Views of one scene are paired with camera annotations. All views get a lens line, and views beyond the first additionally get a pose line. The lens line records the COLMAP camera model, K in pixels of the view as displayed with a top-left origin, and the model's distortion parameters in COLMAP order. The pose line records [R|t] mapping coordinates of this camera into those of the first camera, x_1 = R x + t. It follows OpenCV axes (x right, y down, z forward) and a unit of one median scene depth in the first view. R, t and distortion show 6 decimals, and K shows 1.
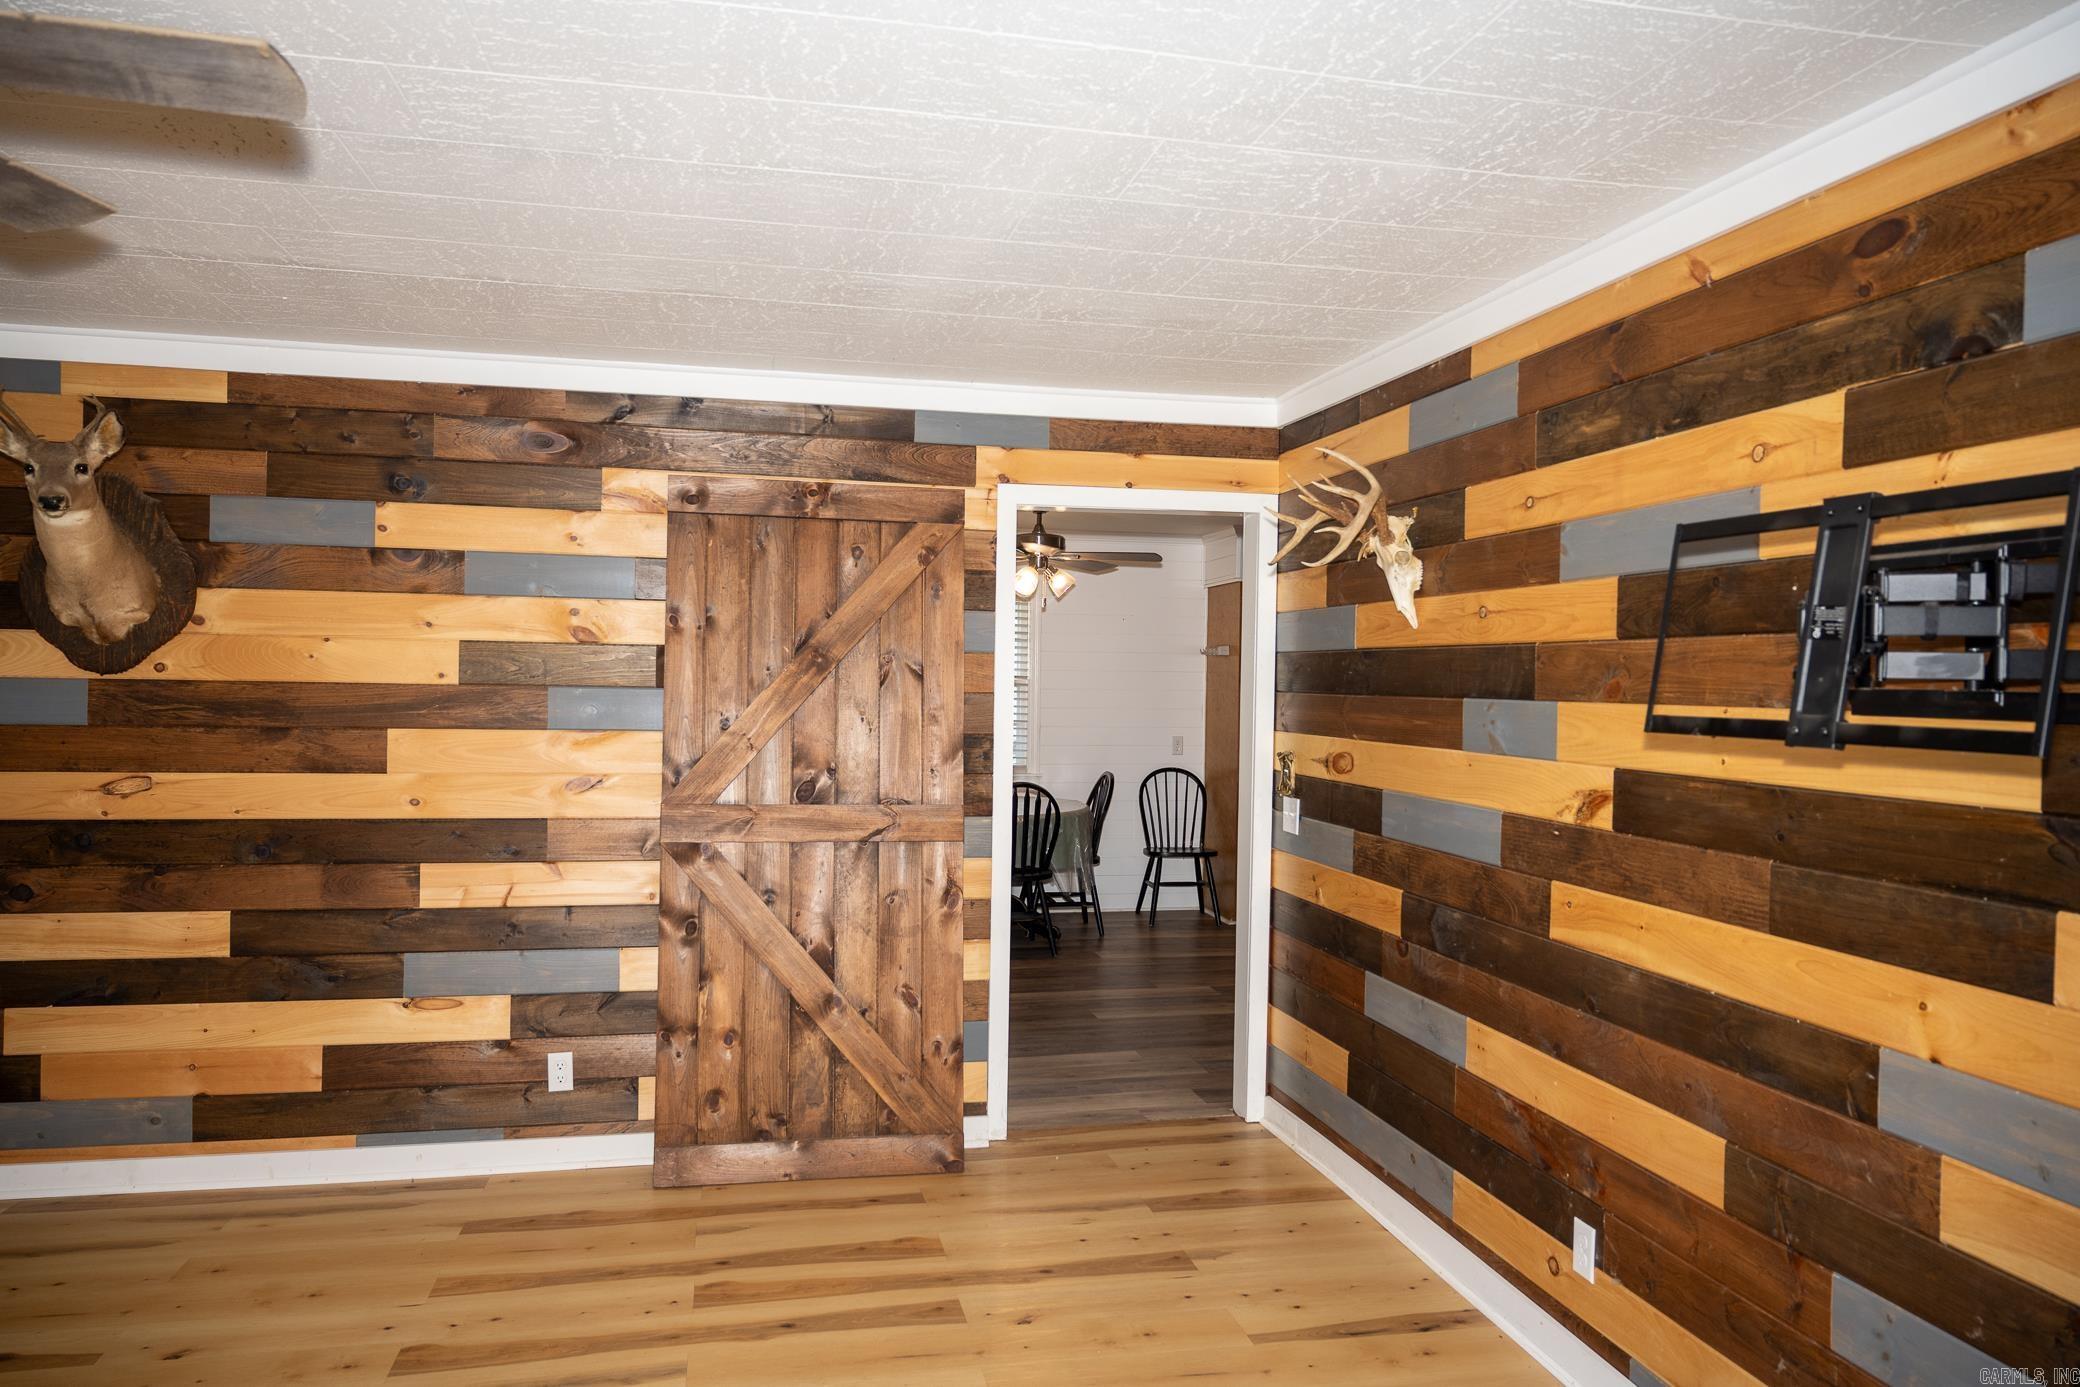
lens RADIAL K [[1381.0, 0, 1042.3], [0, 1381.0, 695.0], [0, 0, 1]] dist [-0.007633, 0.002214]
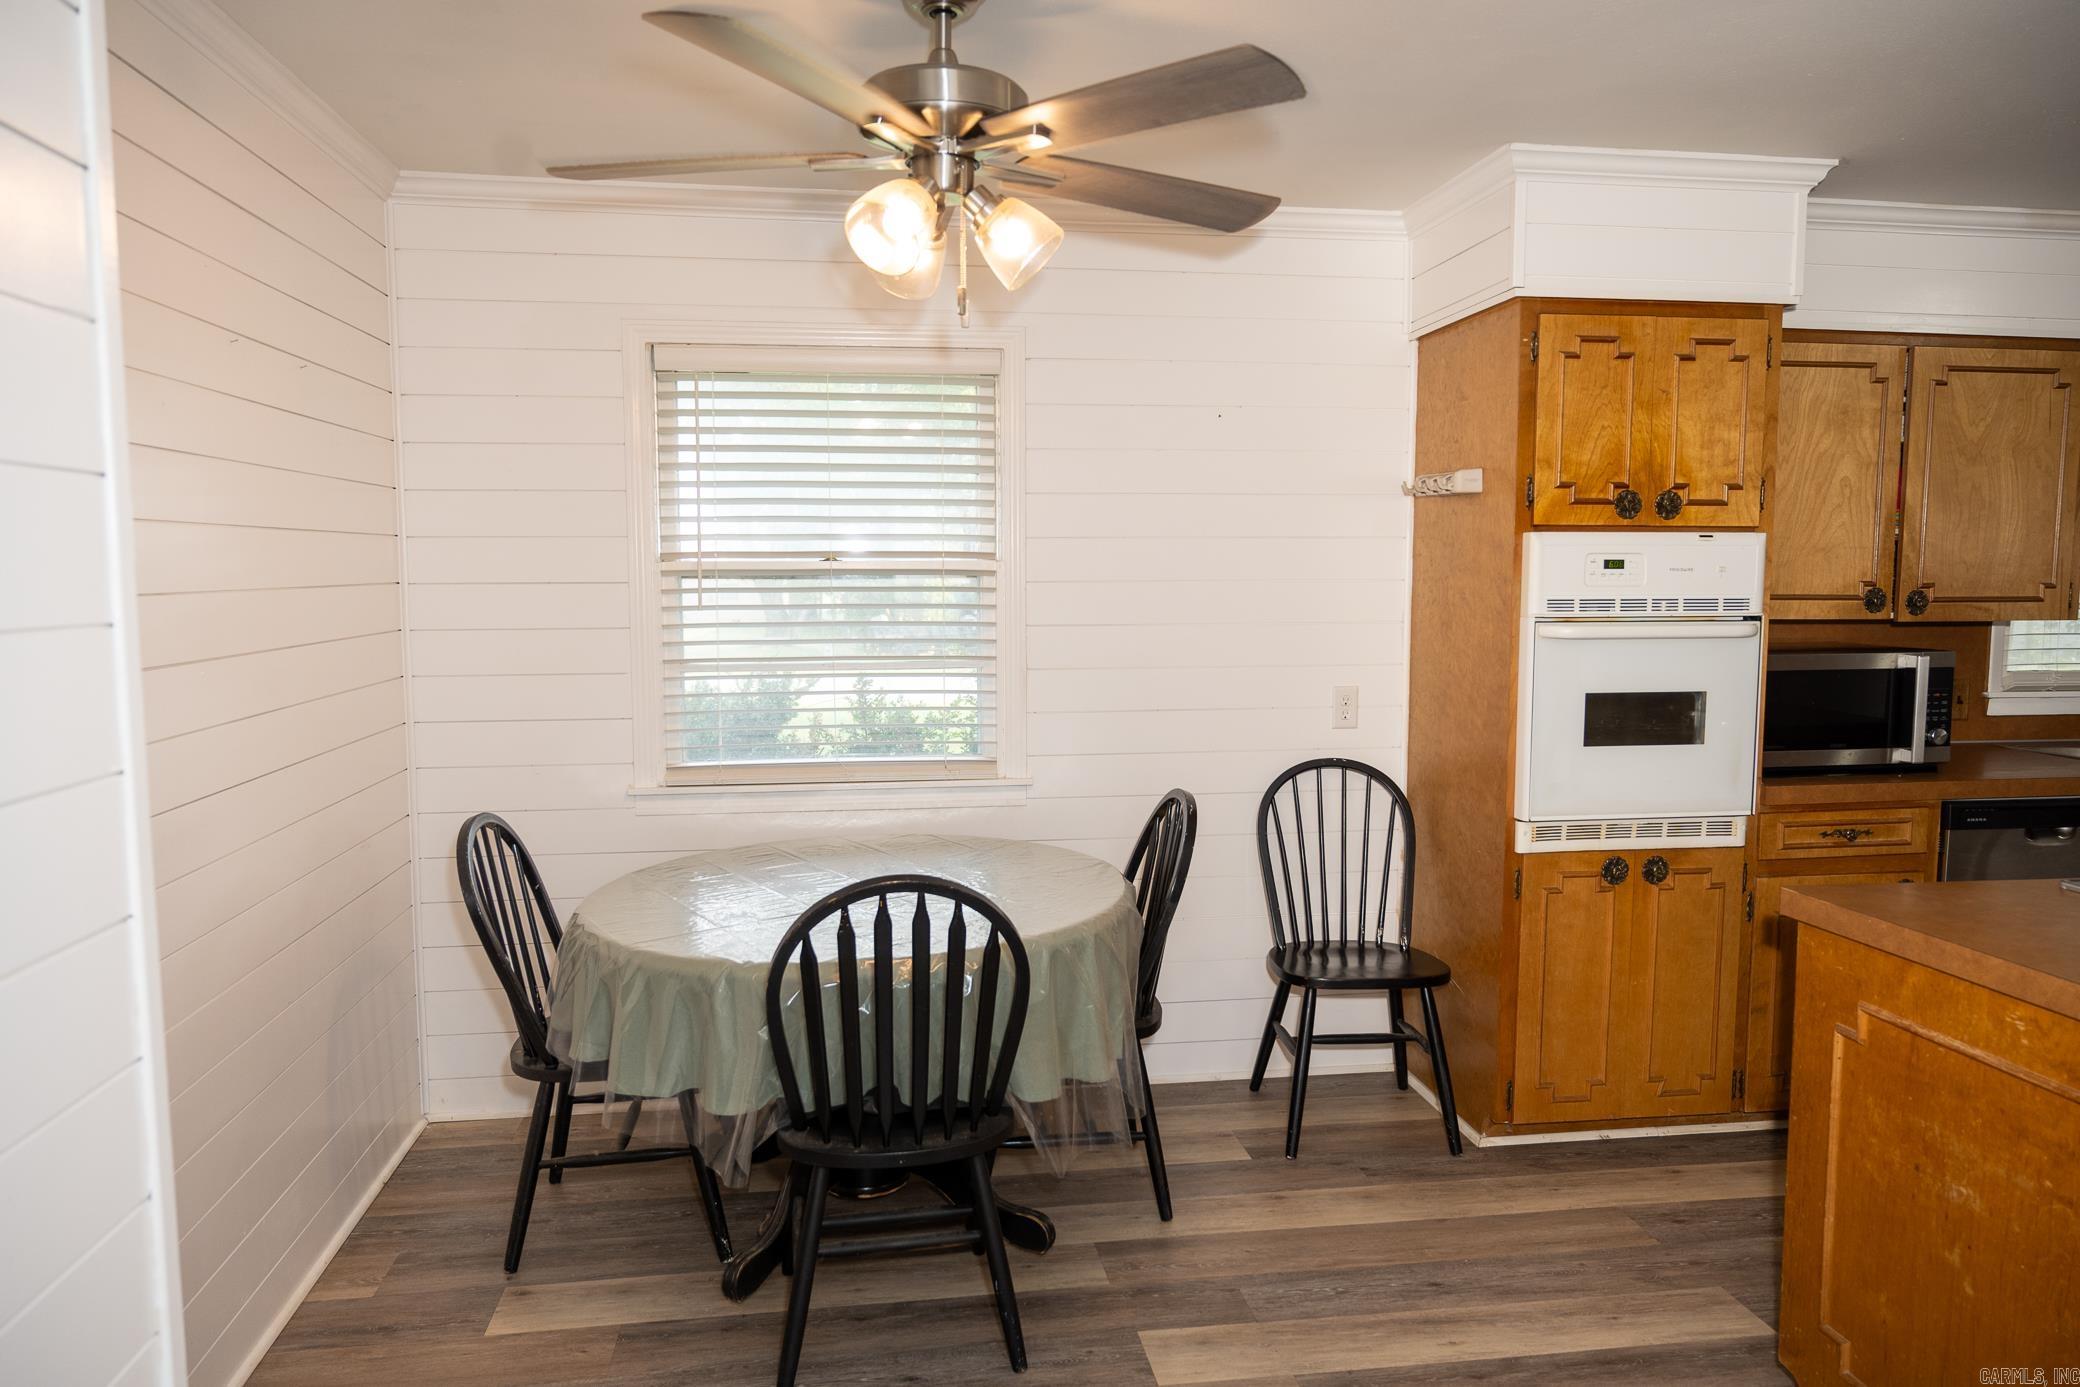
lens RADIAL K [[1381.0, 0, 1042.3], [0, 1381.0, 695.0], [0, 0, 1]] dist [-0.007633, 0.002214]
pose [[0.996932, -0.013918, -0.077028, 0.036533], [0.019782, 0.996920, 0.075895, -0.002637], [0.075734, -0.077186, 0.994136, 0.565093]]
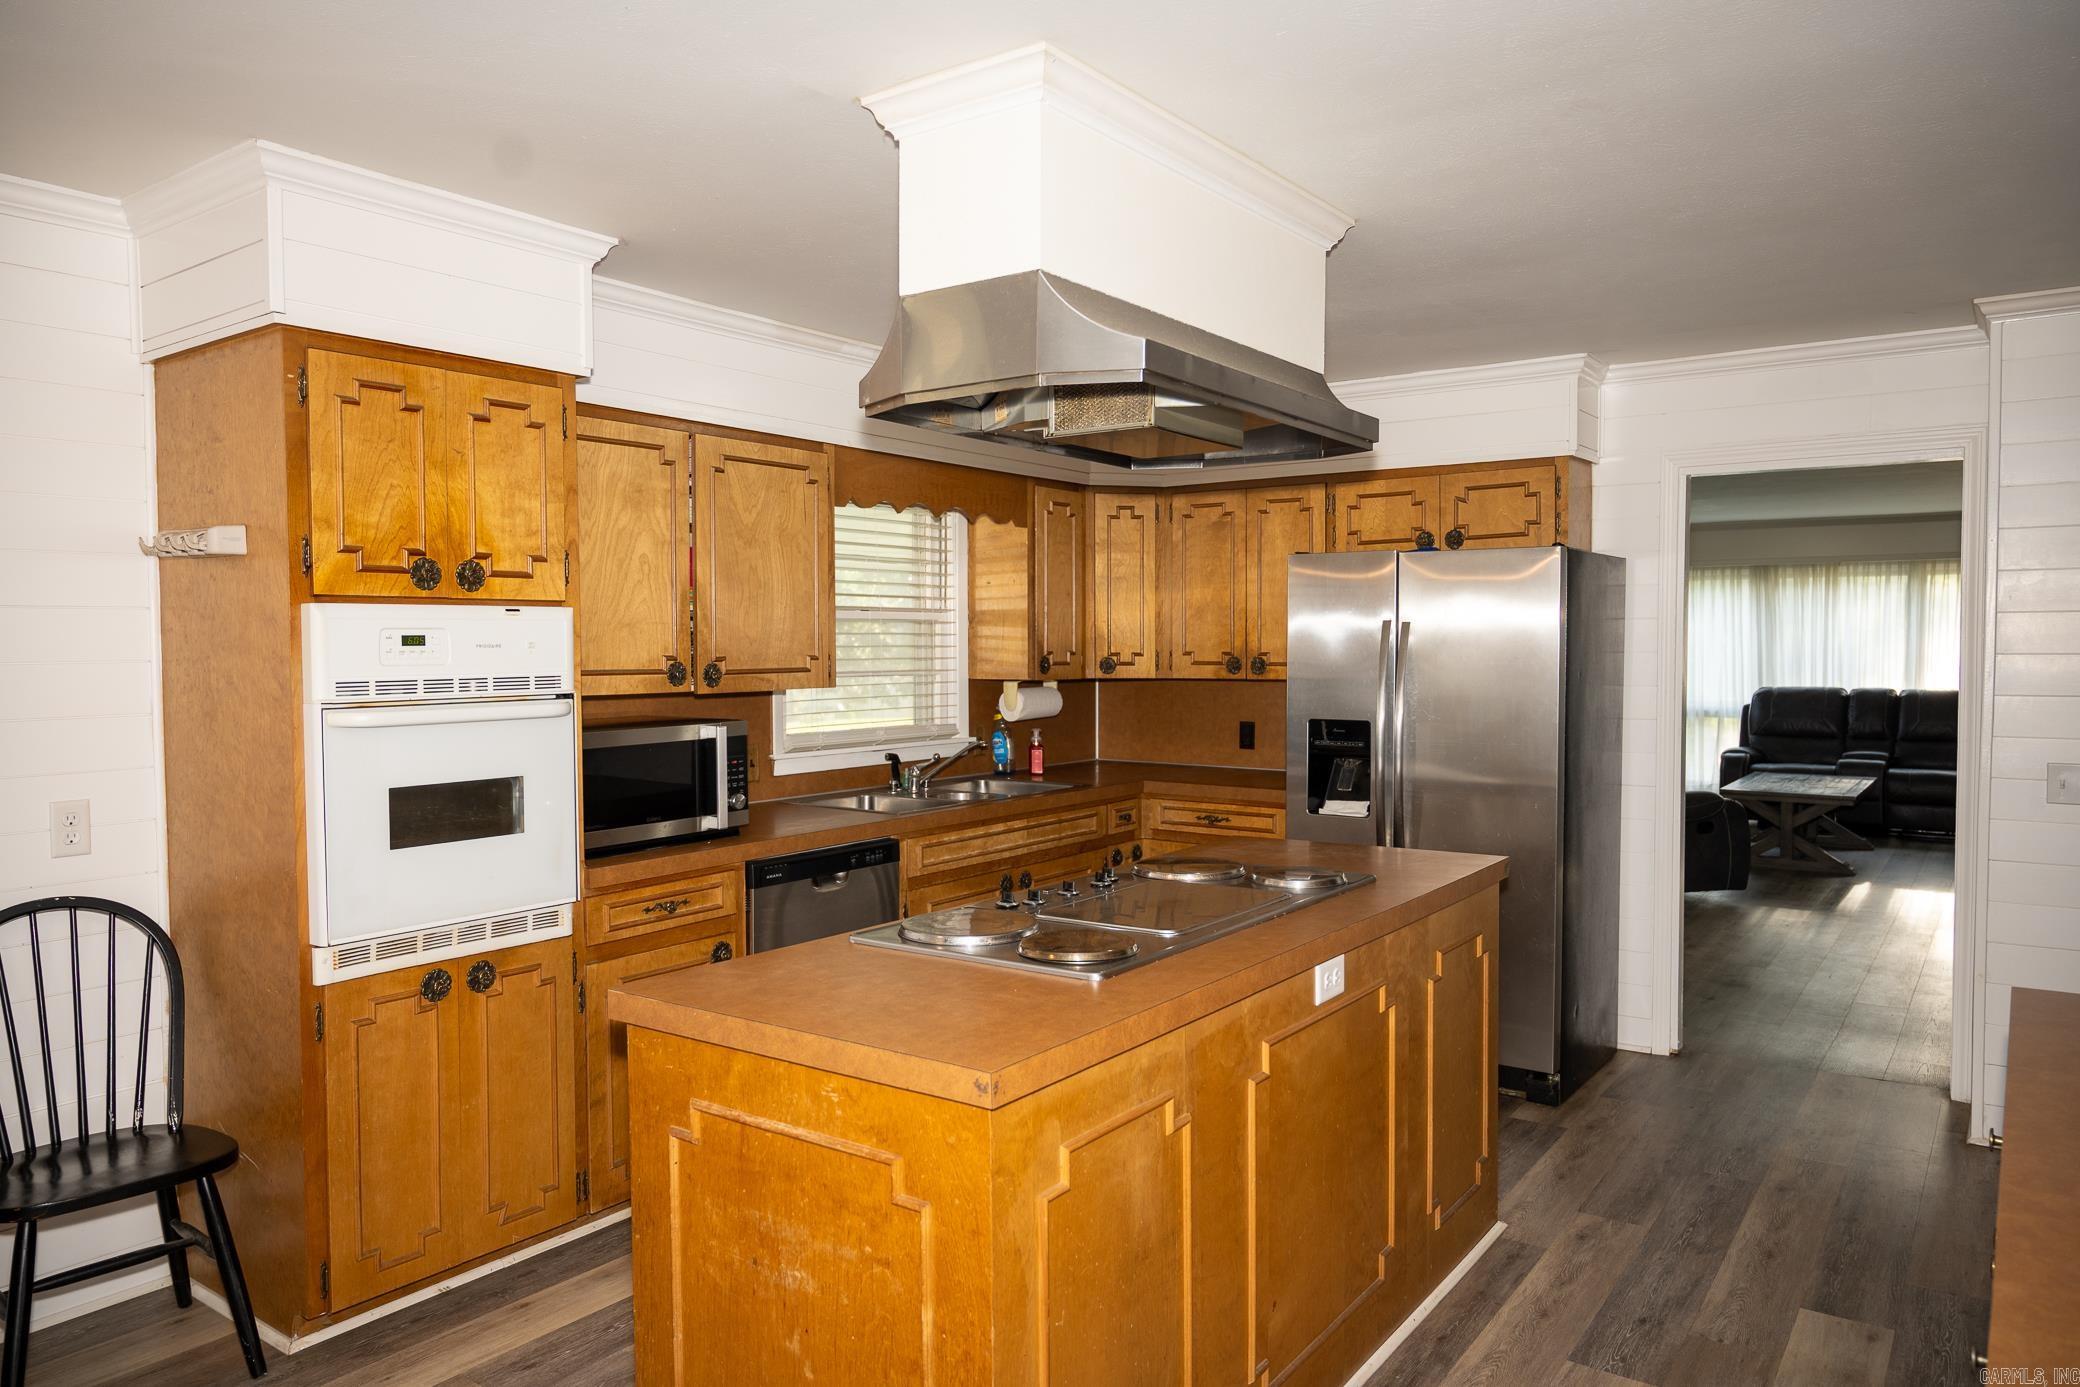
lens RADIAL K [[1381.0, 0, 1042.3], [0, 1381.0, 695.0], [0, 0, 1]] dist [-0.007633, 0.002214]
pose [[0.746938, -0.050598, 0.662966, 0.055159], [0.029472, 0.998640, 0.043012, -0.003252], [-0.664240, -0.012589, 0.747413, 0.602801]]
